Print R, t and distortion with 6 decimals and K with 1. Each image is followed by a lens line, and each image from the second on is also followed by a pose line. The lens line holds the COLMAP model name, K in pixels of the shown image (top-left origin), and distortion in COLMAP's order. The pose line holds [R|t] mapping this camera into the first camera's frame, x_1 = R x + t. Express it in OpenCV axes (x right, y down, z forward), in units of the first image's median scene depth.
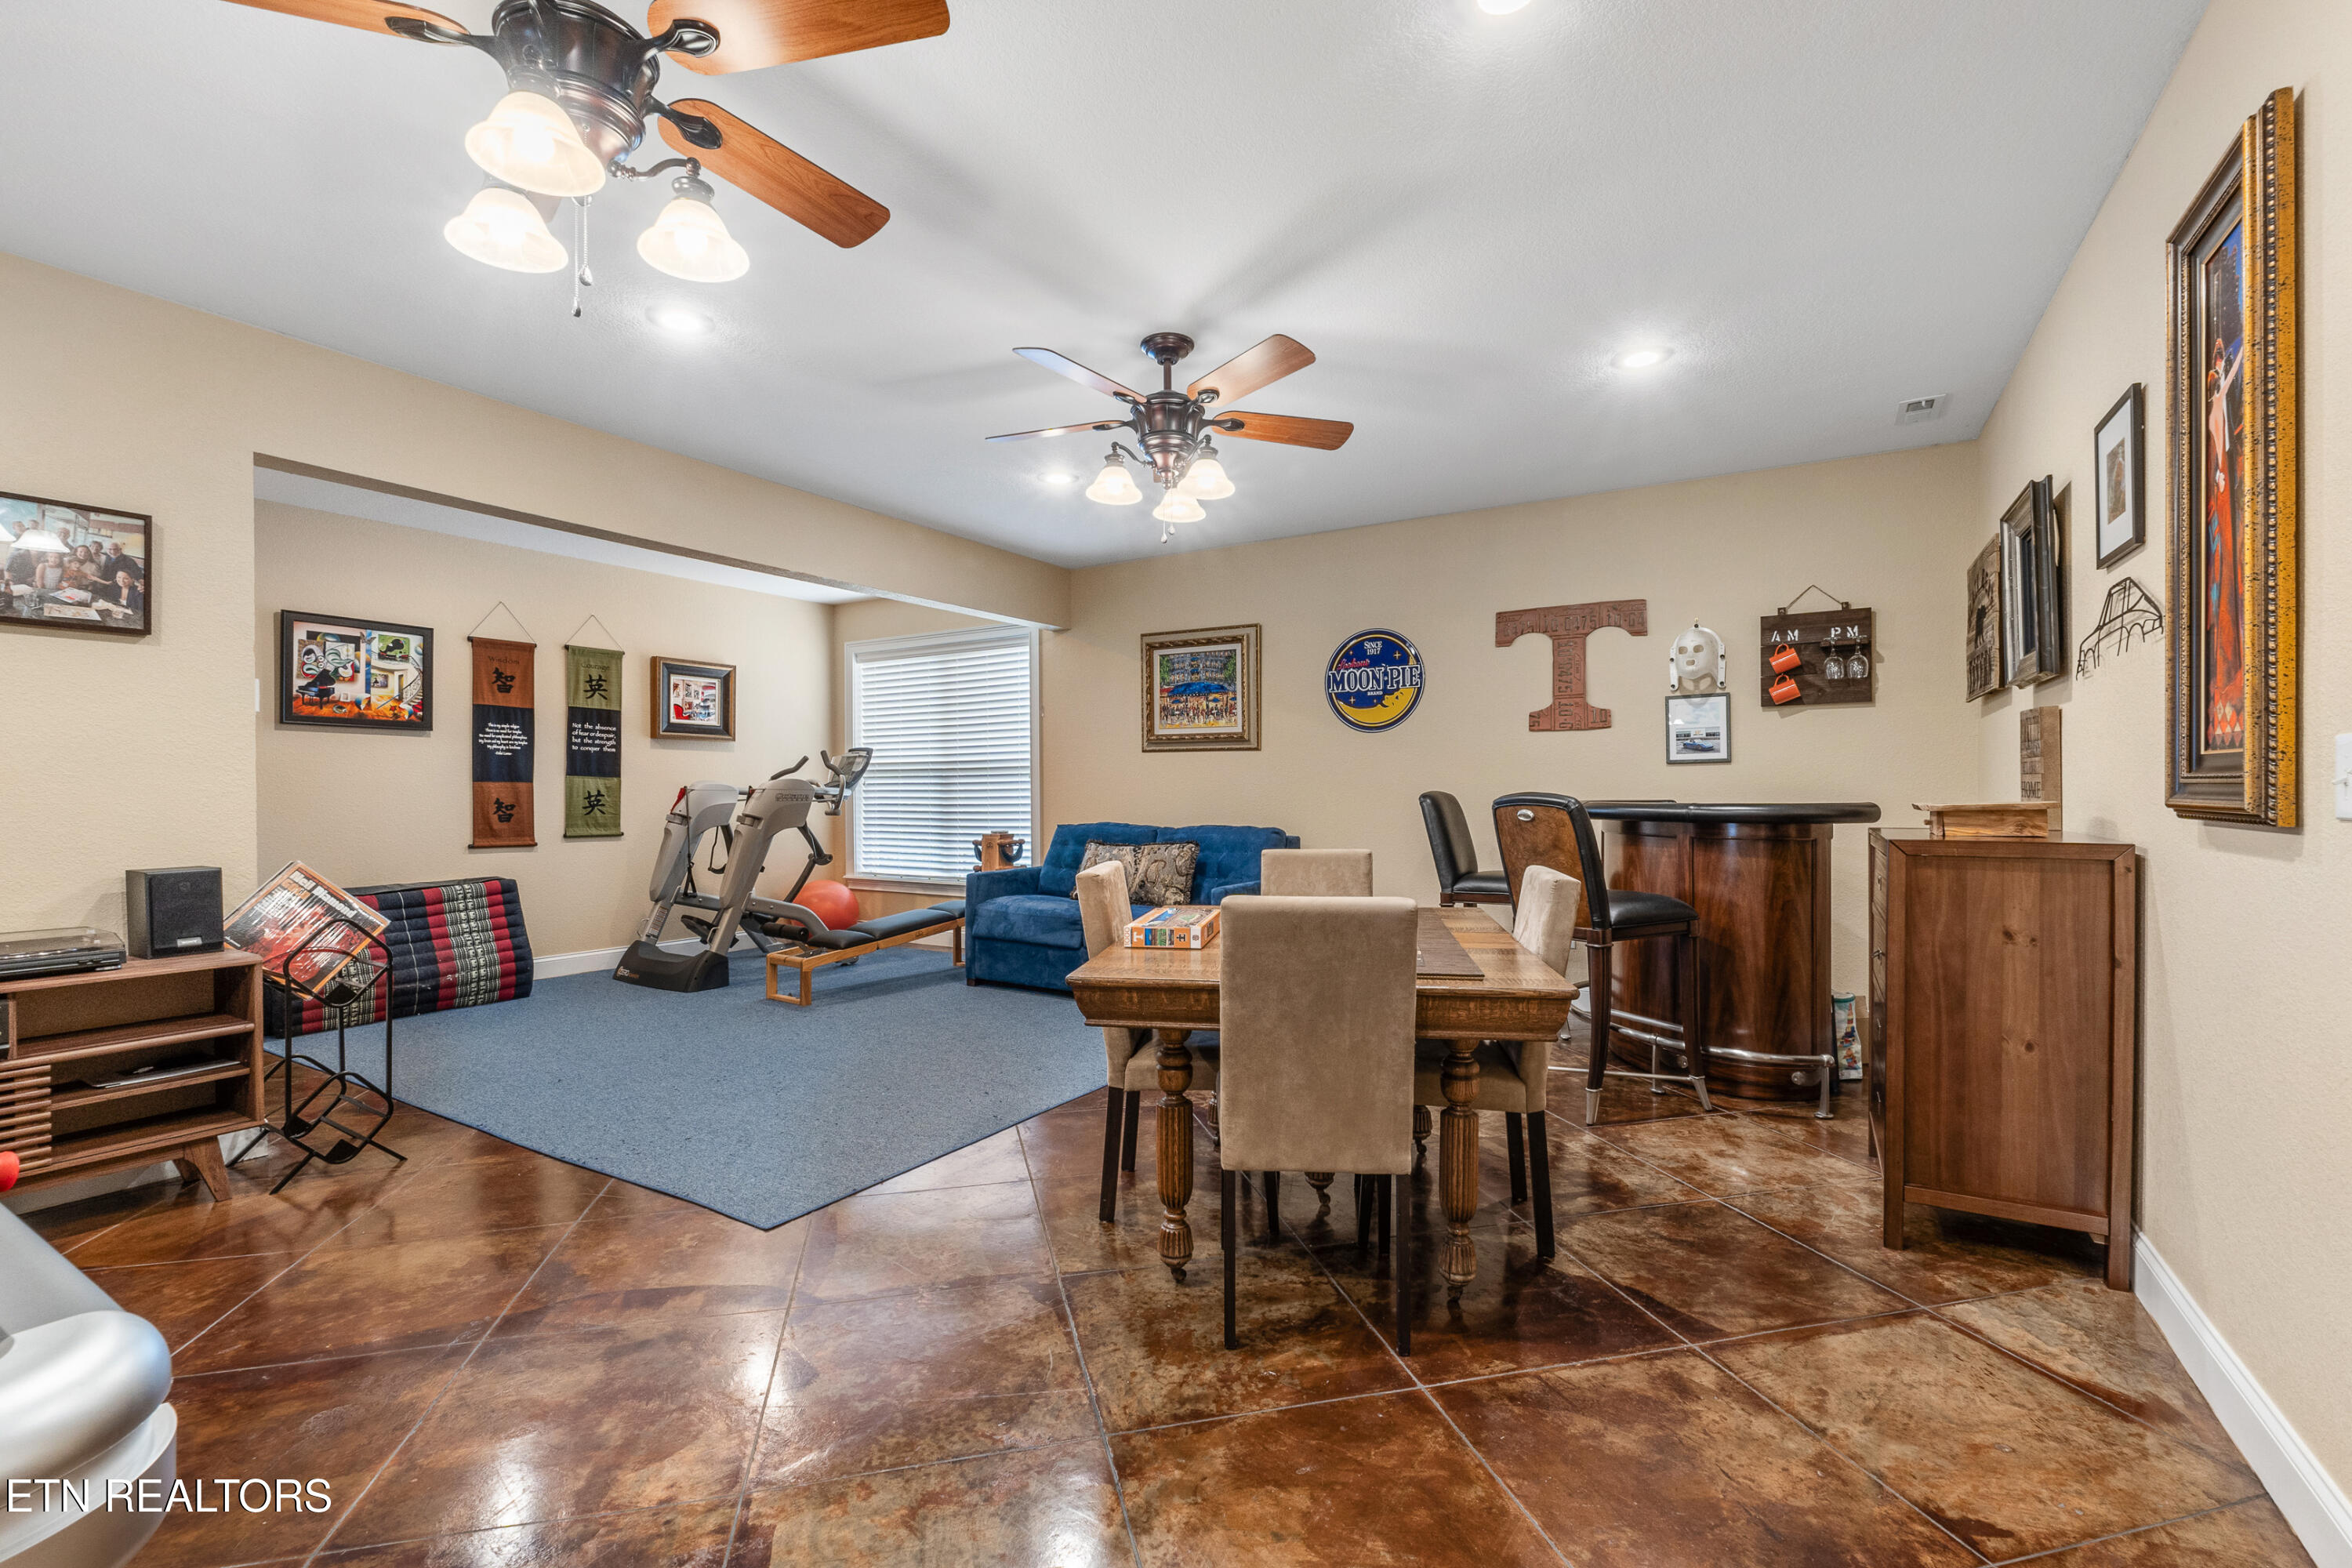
lens RADIAL K [[1022.4, 0, 1179.5], [0, 1022.4, 798.5], [0, 0, 1]] dist [-0.012834, -0.000162]
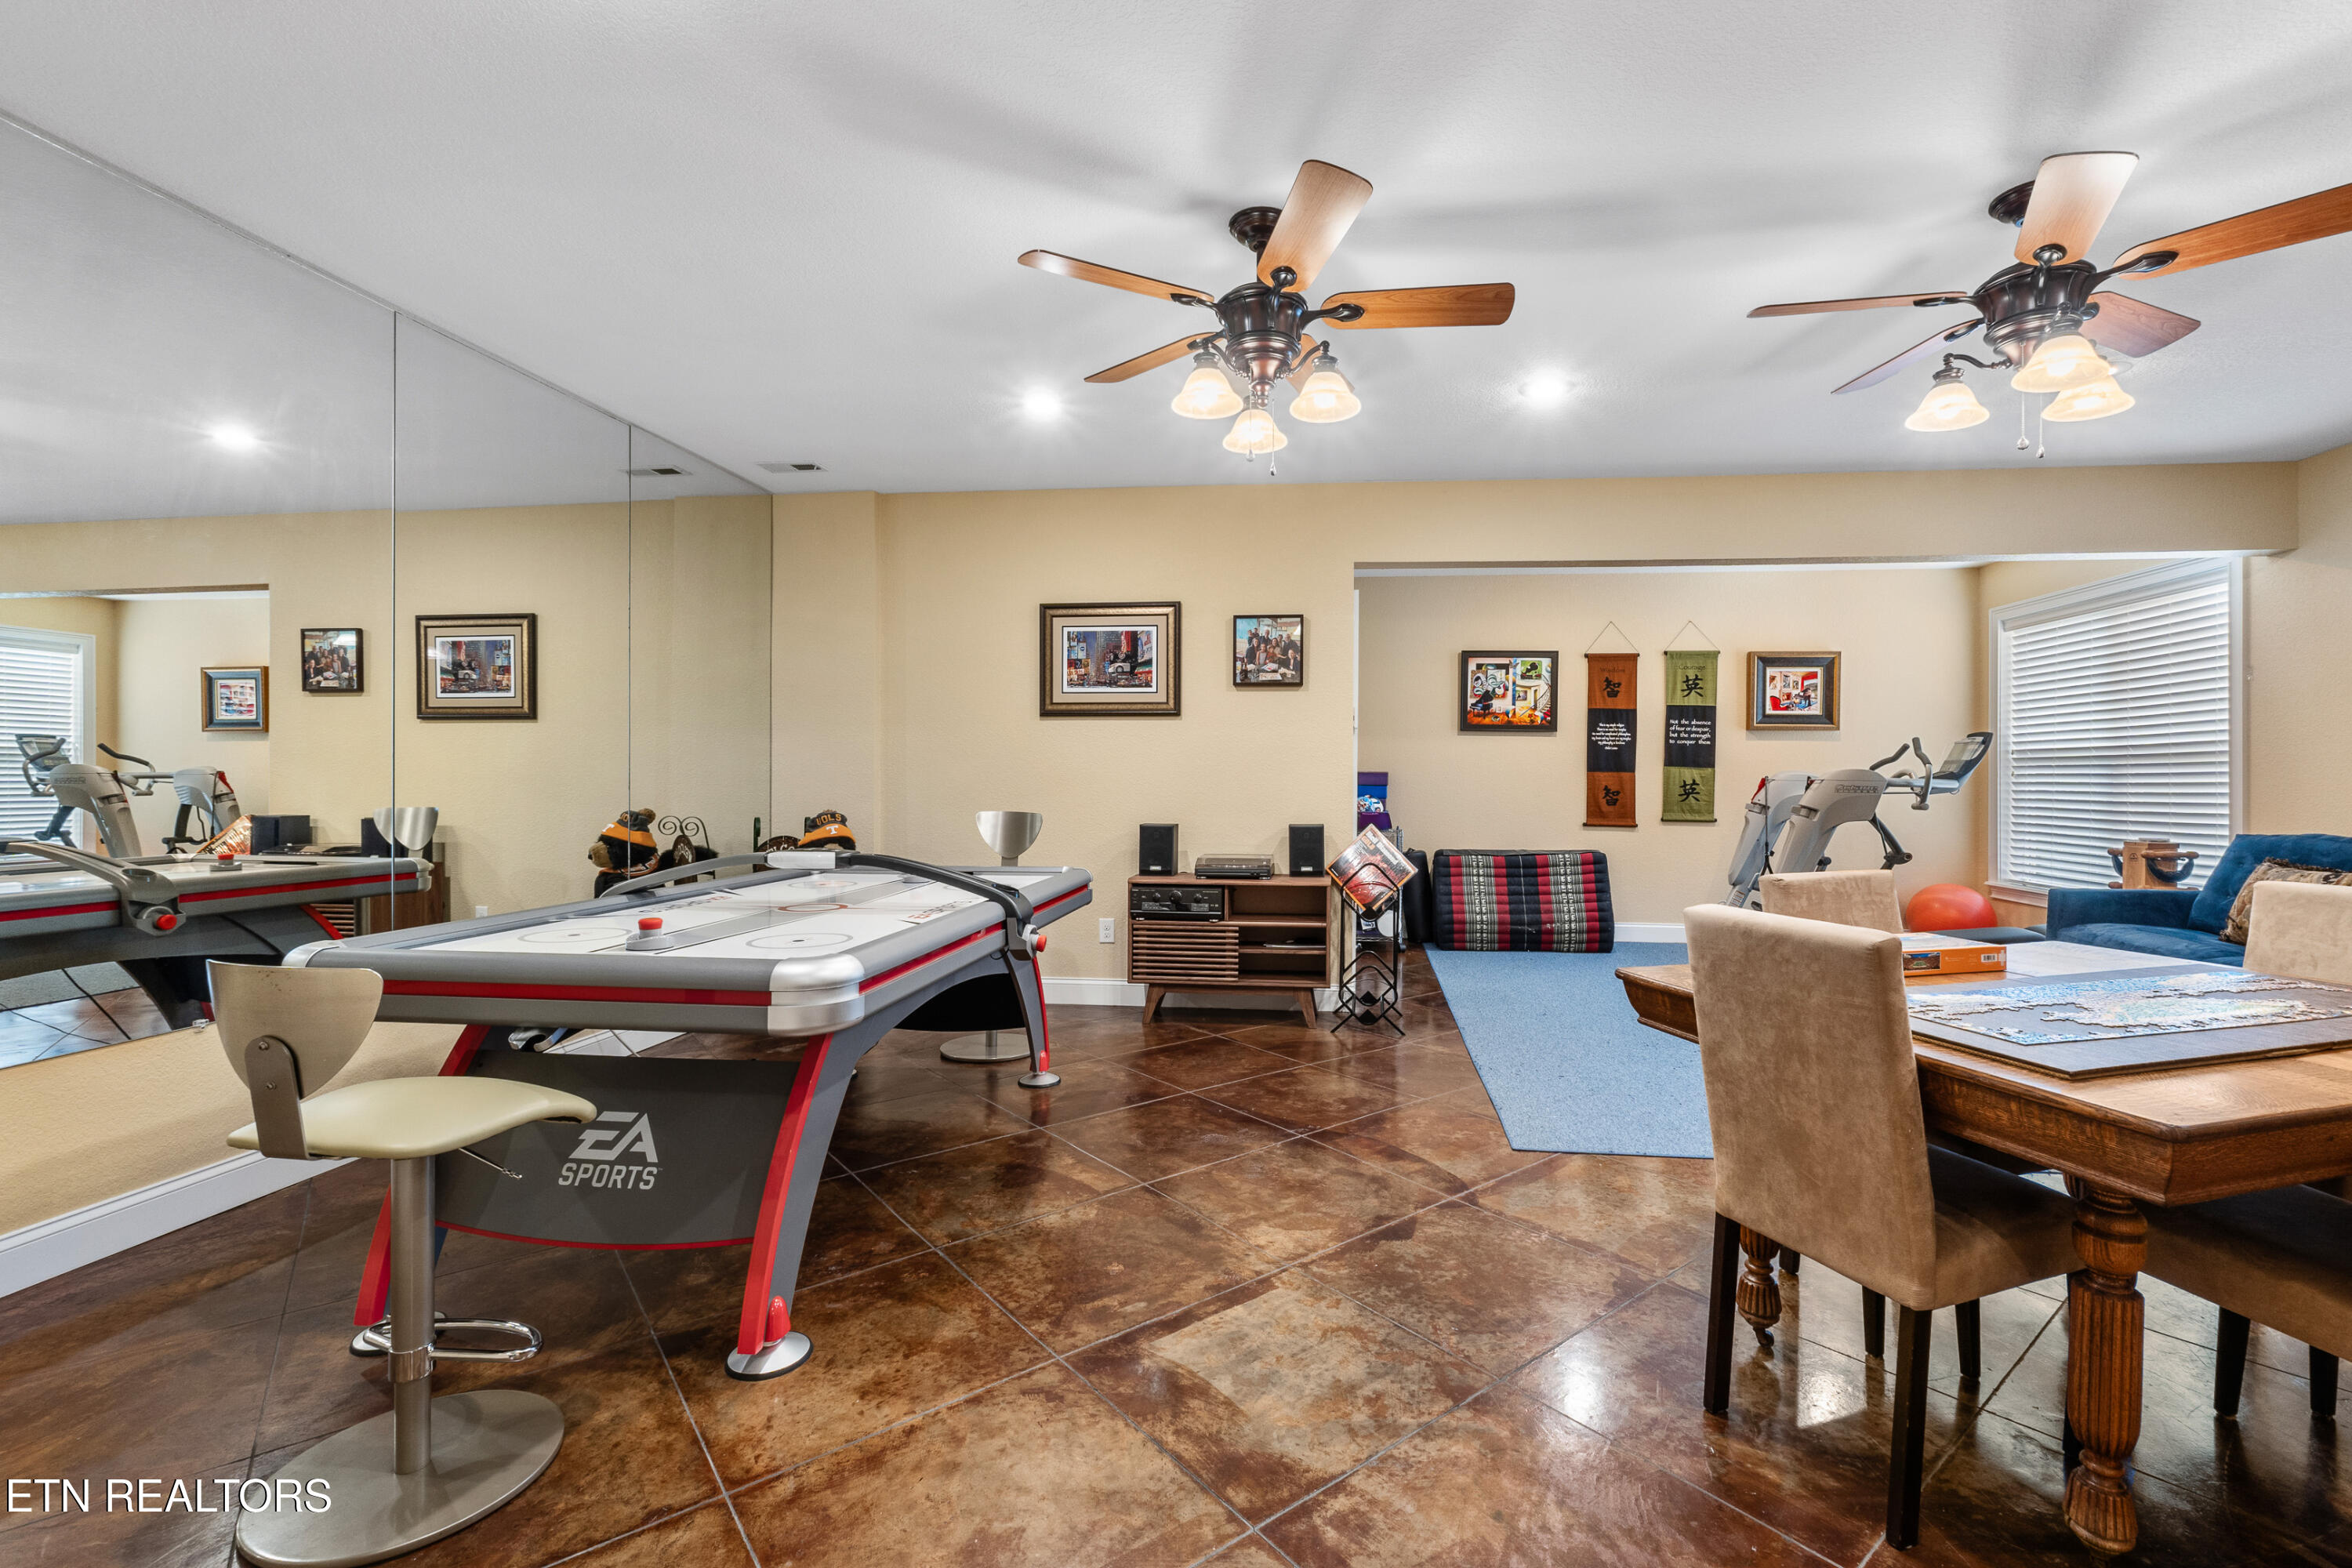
lens RADIAL K [[1022.4, 0, 1221.0], [0, 1022.4, 778.9], [0, 0, 1]] dist [-0.012834, -0.000162]
pose [[0.418643, 0.007314, -0.908122, 0.235615], [-0.014355, 0.999896, 0.001435, -0.003238], [0.908038, 0.012436, 0.418704, 0.081069]]
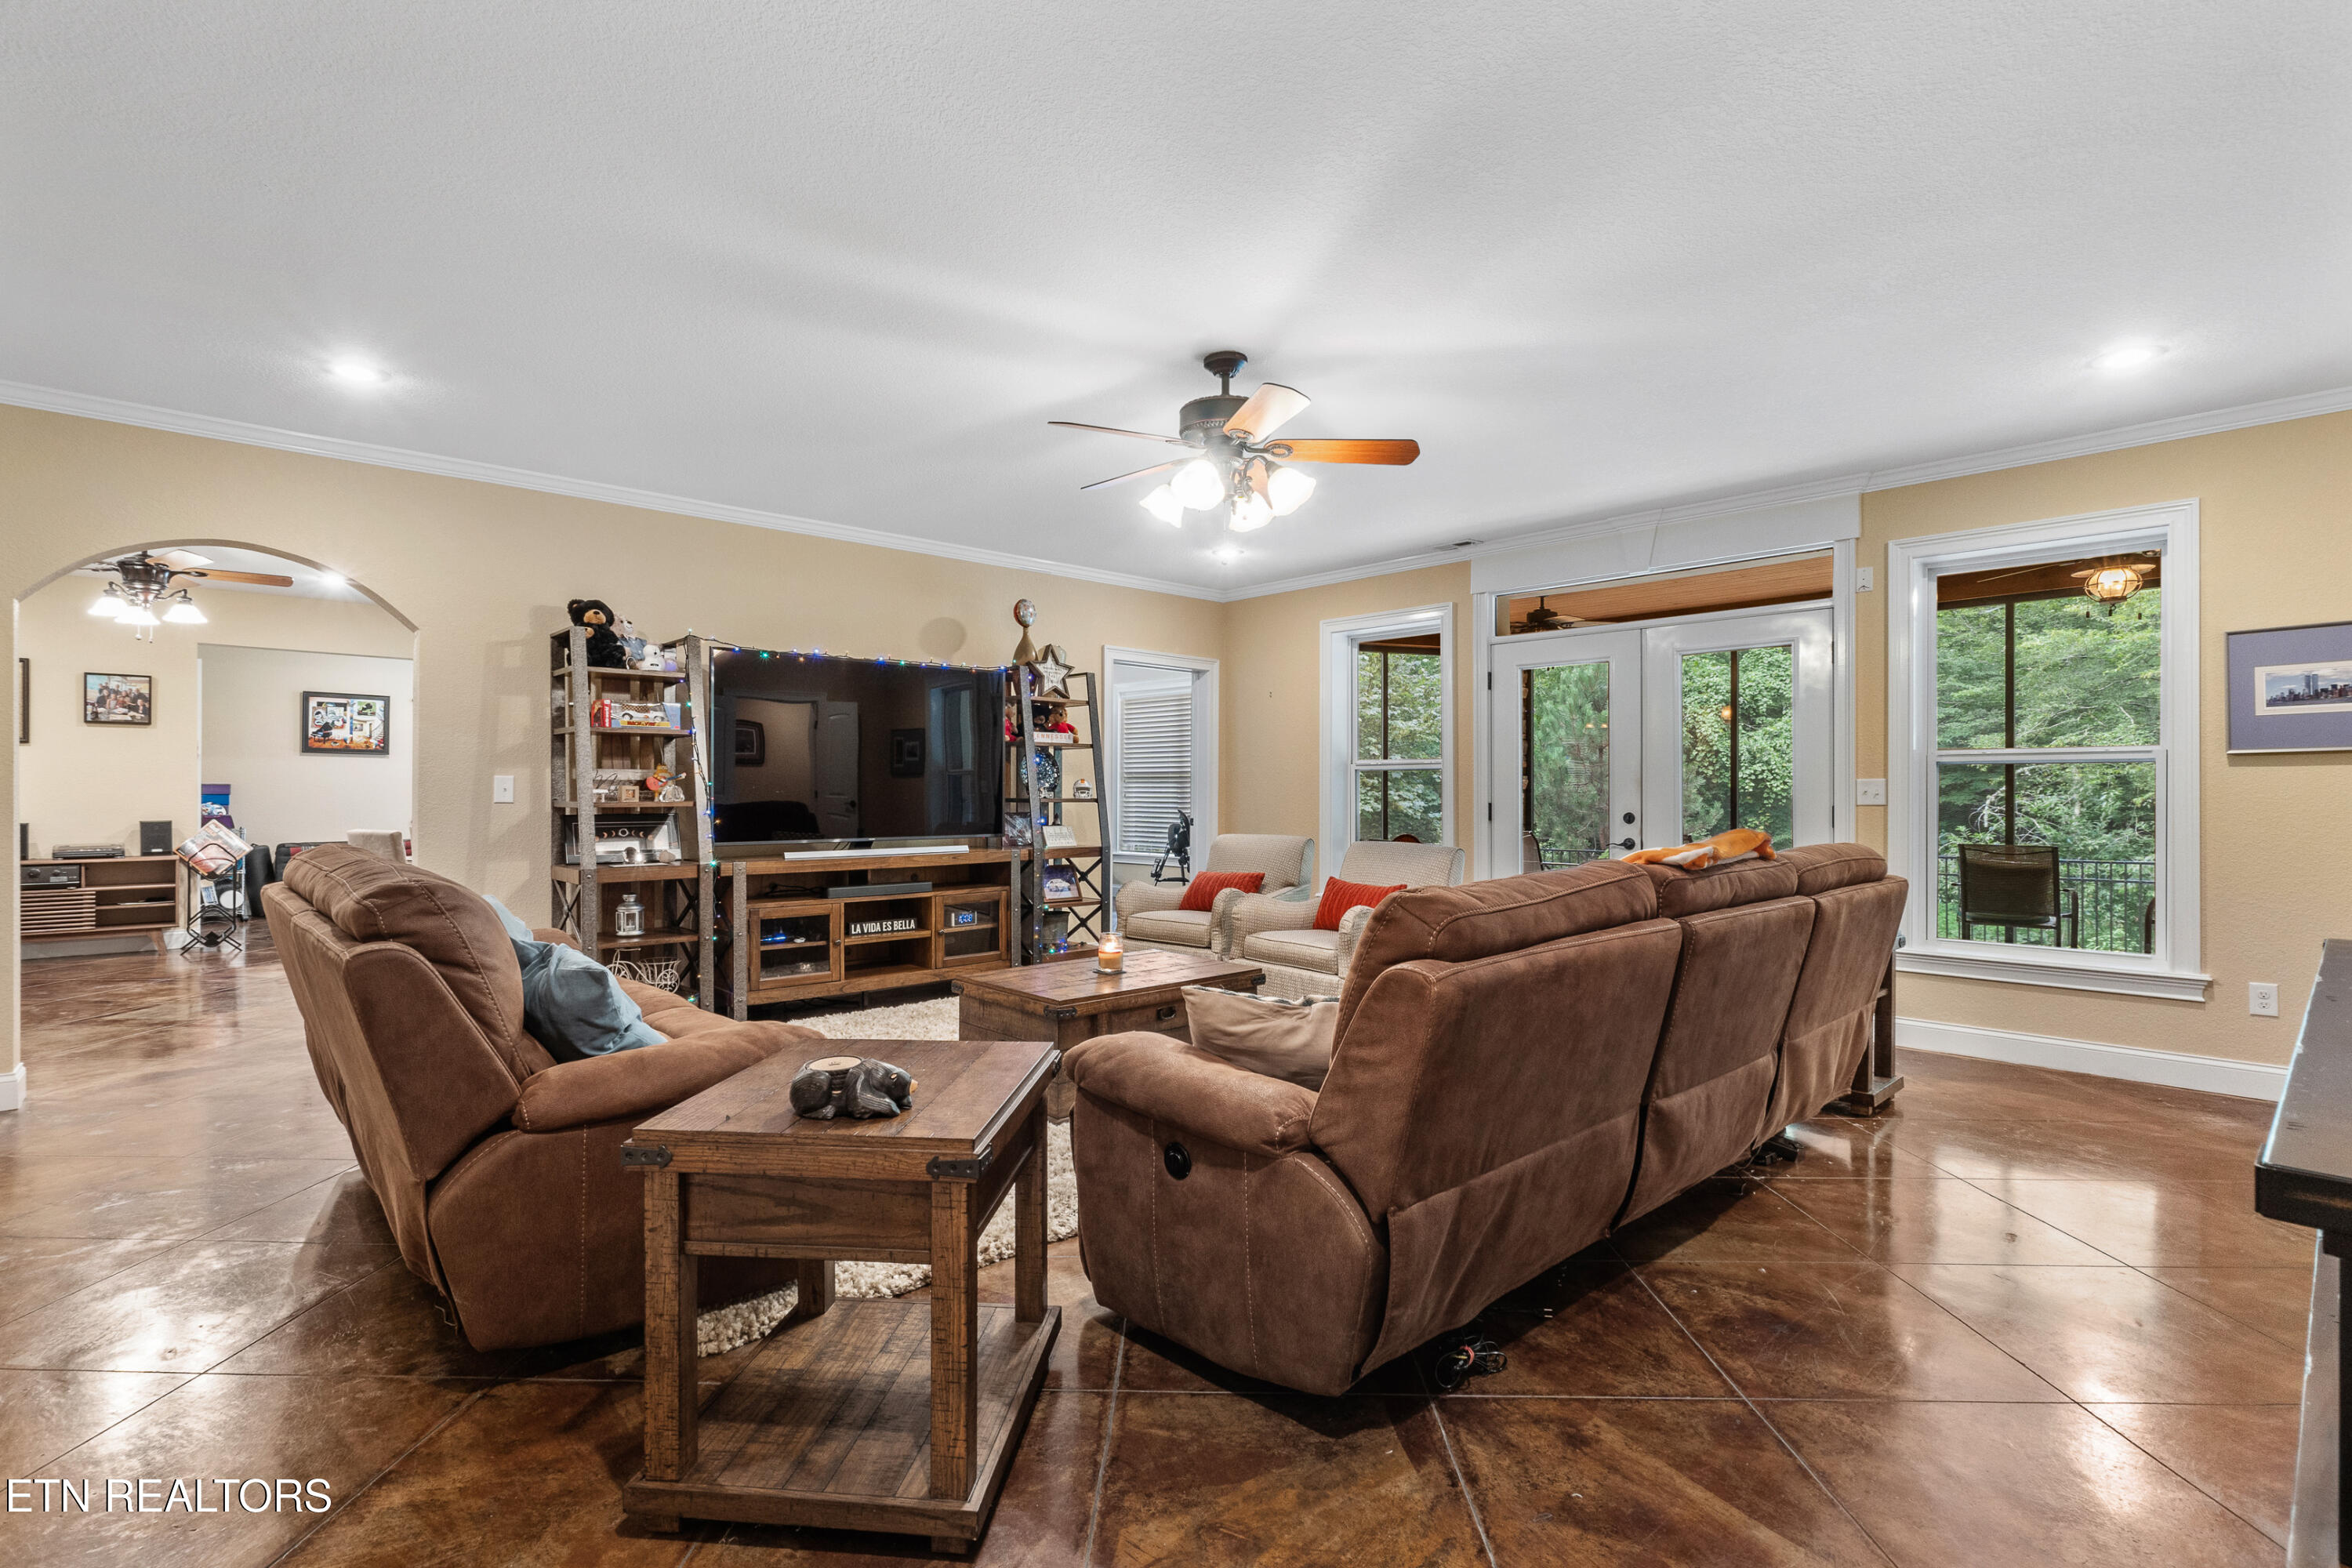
lens RADIAL K [[1116.8, 0, 1164.9], [0, 1116.8, 789.9], [0, 0, 1]] dist [-0.001590, 0.000878]
pose [[0.958970, 0.003497, -0.283485, 1.033272], [-0.005801, 0.999957, -0.007287, 0.000156], [0.283447, 0.008632, 0.958949, -0.437848]]
